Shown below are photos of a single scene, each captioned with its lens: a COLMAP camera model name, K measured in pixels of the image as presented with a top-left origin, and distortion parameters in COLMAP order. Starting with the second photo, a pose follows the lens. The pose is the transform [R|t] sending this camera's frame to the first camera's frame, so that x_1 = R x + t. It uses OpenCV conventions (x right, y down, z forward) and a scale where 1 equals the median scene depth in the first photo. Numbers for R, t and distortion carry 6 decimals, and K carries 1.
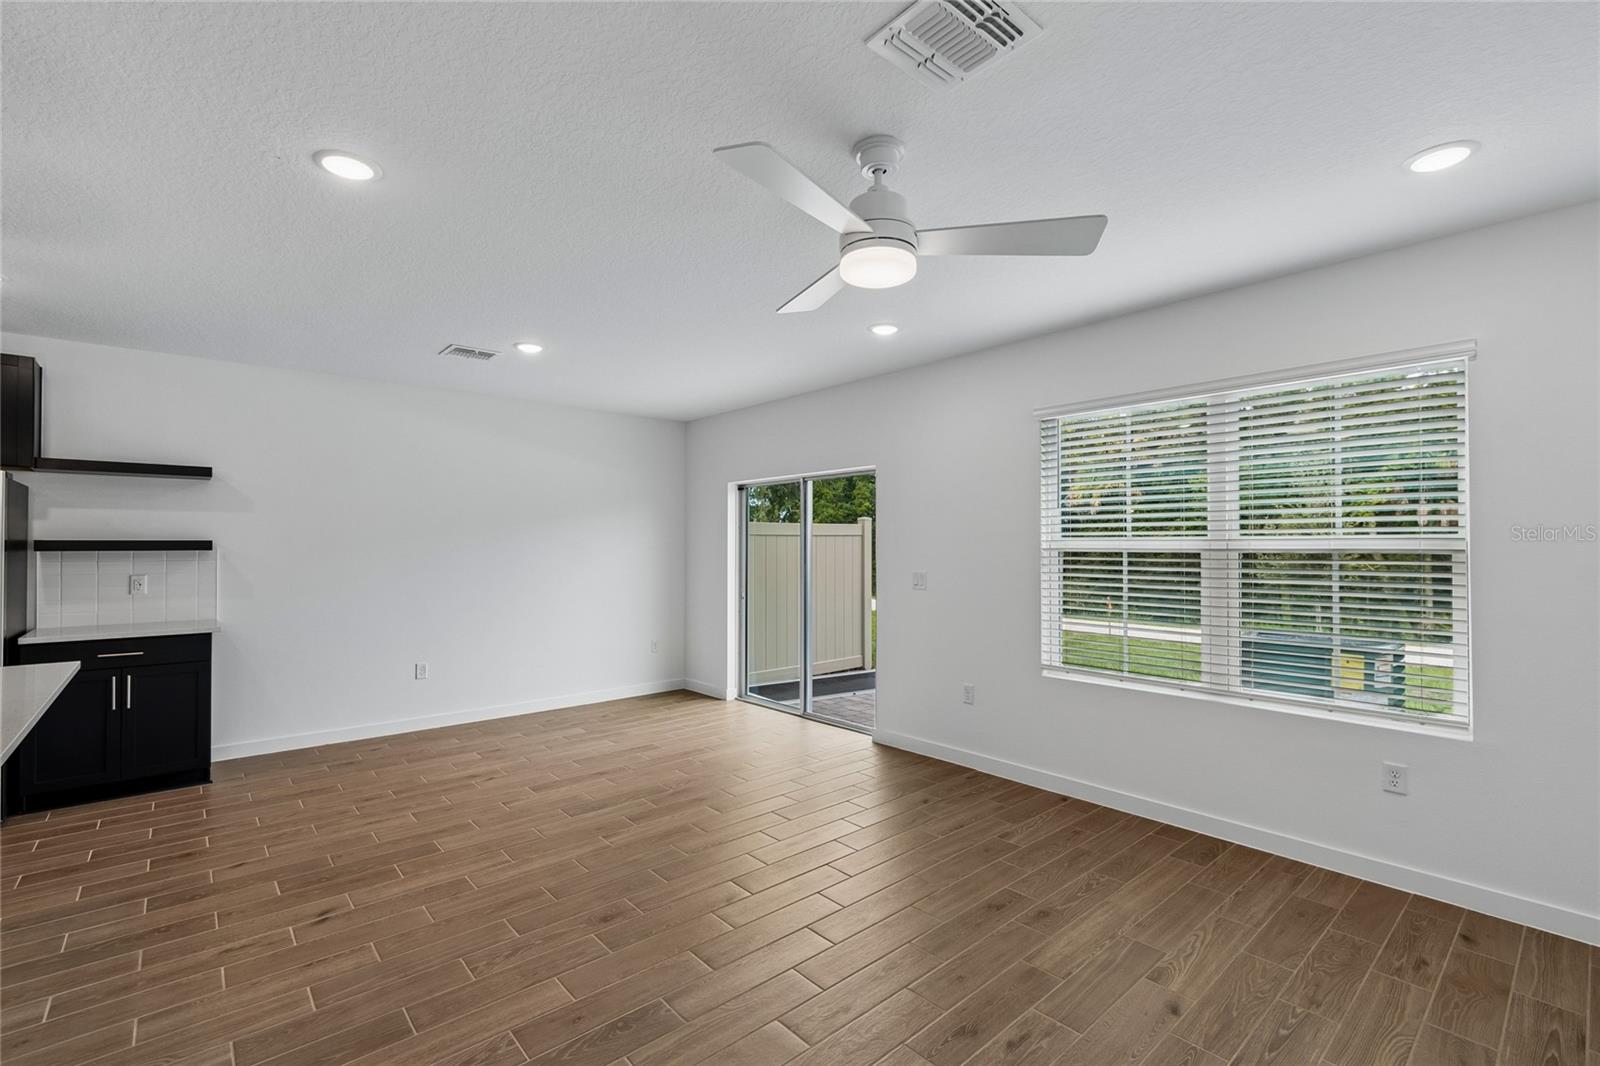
lens RADIAL K [[703.6, 0, 798.4], [0, 703.6, 526.6], [0, 0, 1]] dist [0.002686, -0.000985]
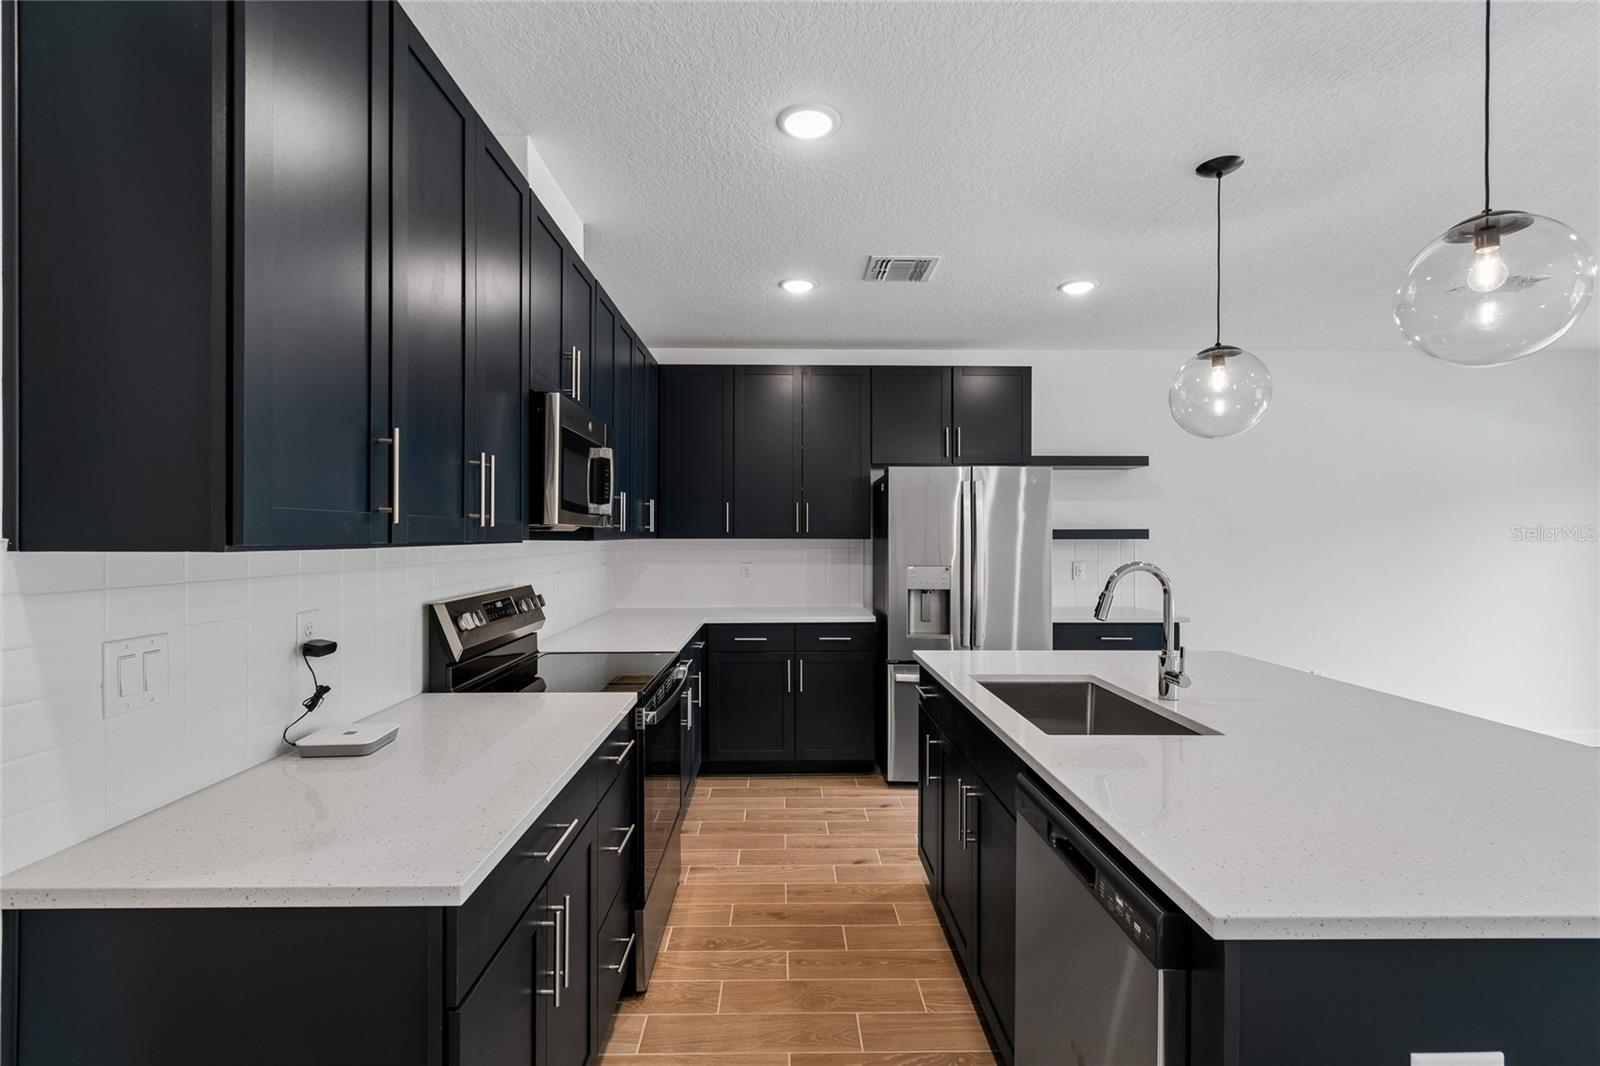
lens RADIAL K [[720.3, 0, 796.9], [0, 720.3, 538.8], [0, 0, 1]] dist [0.000749, 0.000093]
pose [[0.760160, 0.003395, -0.649728, -0.621942], [0.017576, 0.999513, 0.025785, -0.002448], [0.649499, -0.031020, 0.759730, -0.112774]]
